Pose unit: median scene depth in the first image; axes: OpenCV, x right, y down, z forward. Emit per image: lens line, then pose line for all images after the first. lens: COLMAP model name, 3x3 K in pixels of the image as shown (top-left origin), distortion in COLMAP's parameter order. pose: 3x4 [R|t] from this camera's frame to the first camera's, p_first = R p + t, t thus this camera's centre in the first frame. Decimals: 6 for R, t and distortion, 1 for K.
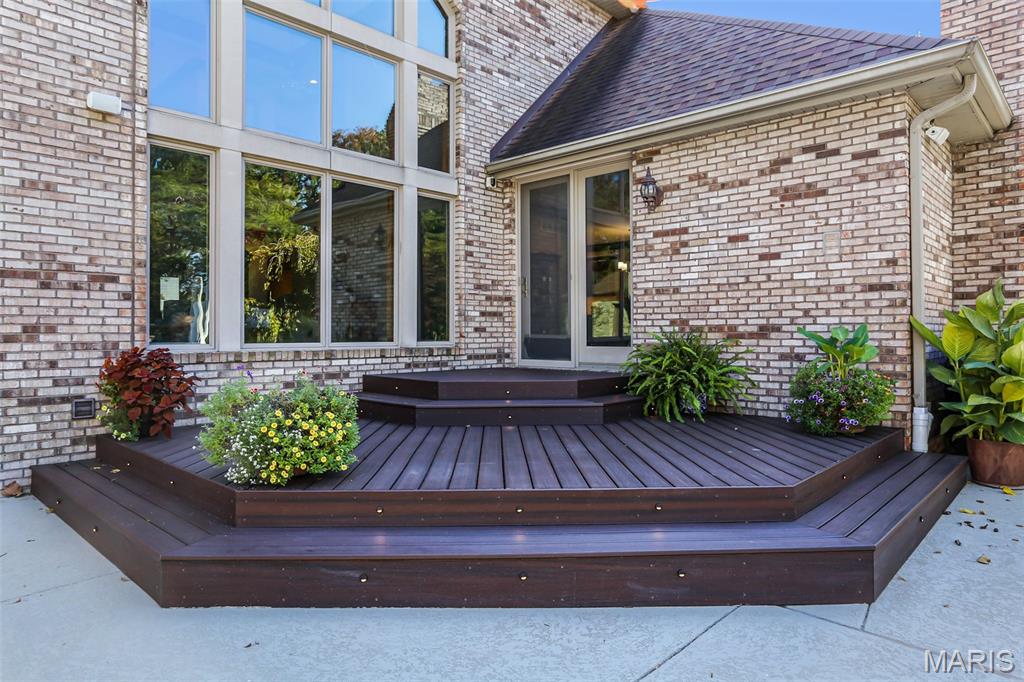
lens RADIAL K [[641.9, 0, 518.8], [0, 641.9, 331.9], [0, 0, 1]] dist [-0.026012, 0.001271]
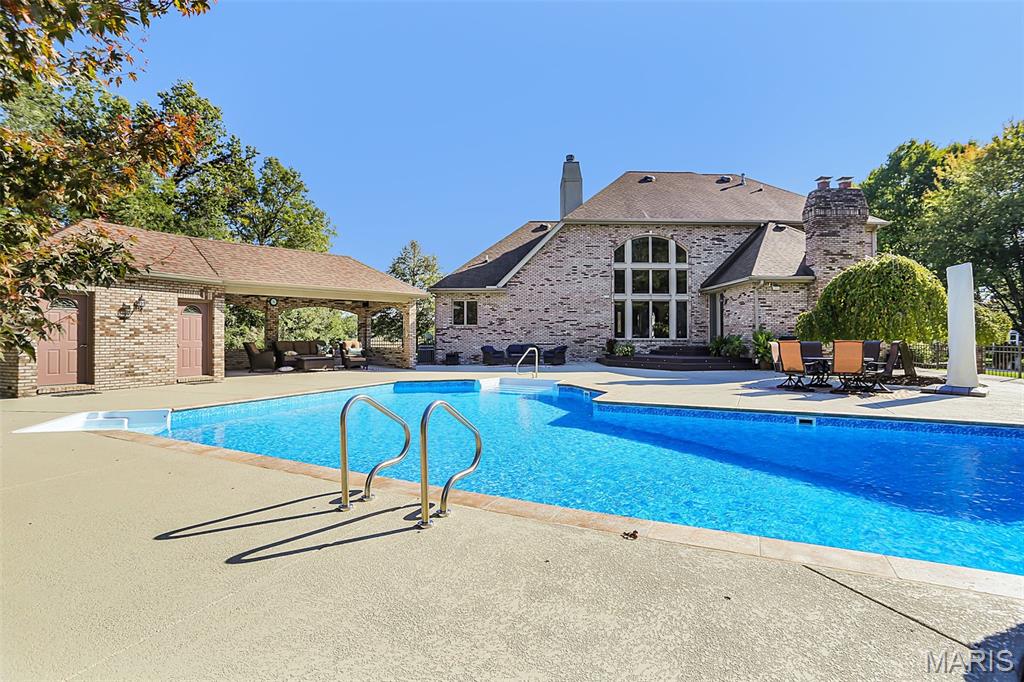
lens RADIAL K [[489.9, 0, 519.3], [0, 489.9, 332.6], [0, 0, 1]] dist [-0.036023, 0.001787]
pose [[0.684950, -0.000990, -0.728589, 1.463722], [-0.001731, 0.999994, -0.002987, -0.009950], [0.728588, 0.003307, 0.684945, -1.881773]]
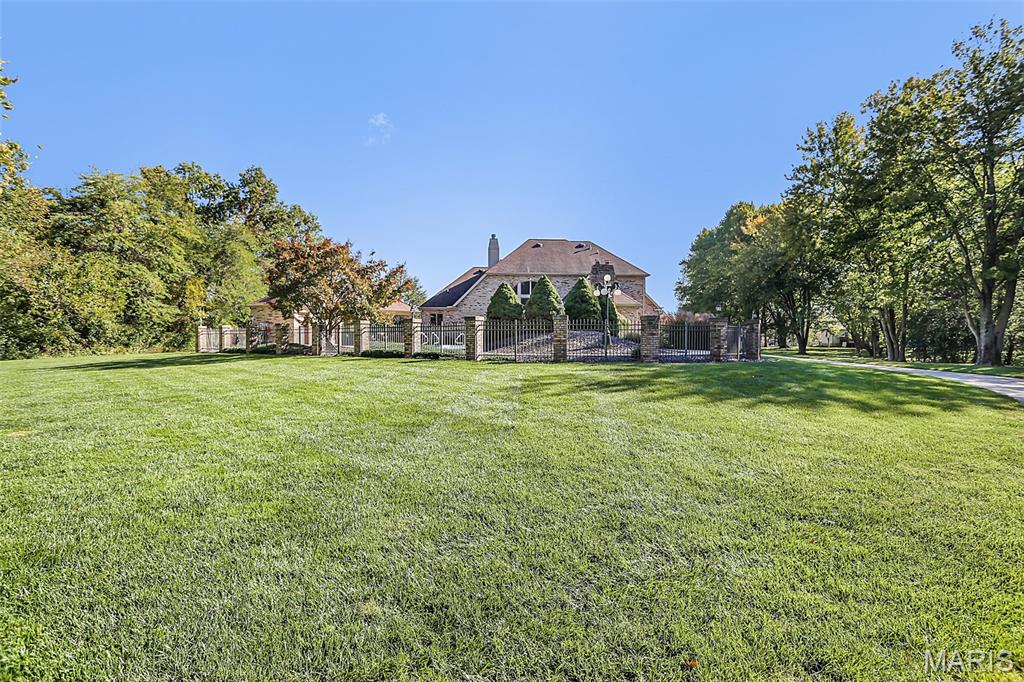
lens RADIAL K [[489.9, 0, 512.4], [0, 489.9, 339.2], [0, 0, 1]] dist [-0.036023, 0.001787]
pose [[0.719674, 0.007211, -0.694275, 3.993219], [-0.006542, 0.999972, 0.003604, 0.082080], [0.694281, 0.001948, 0.719701, -3.820365]]
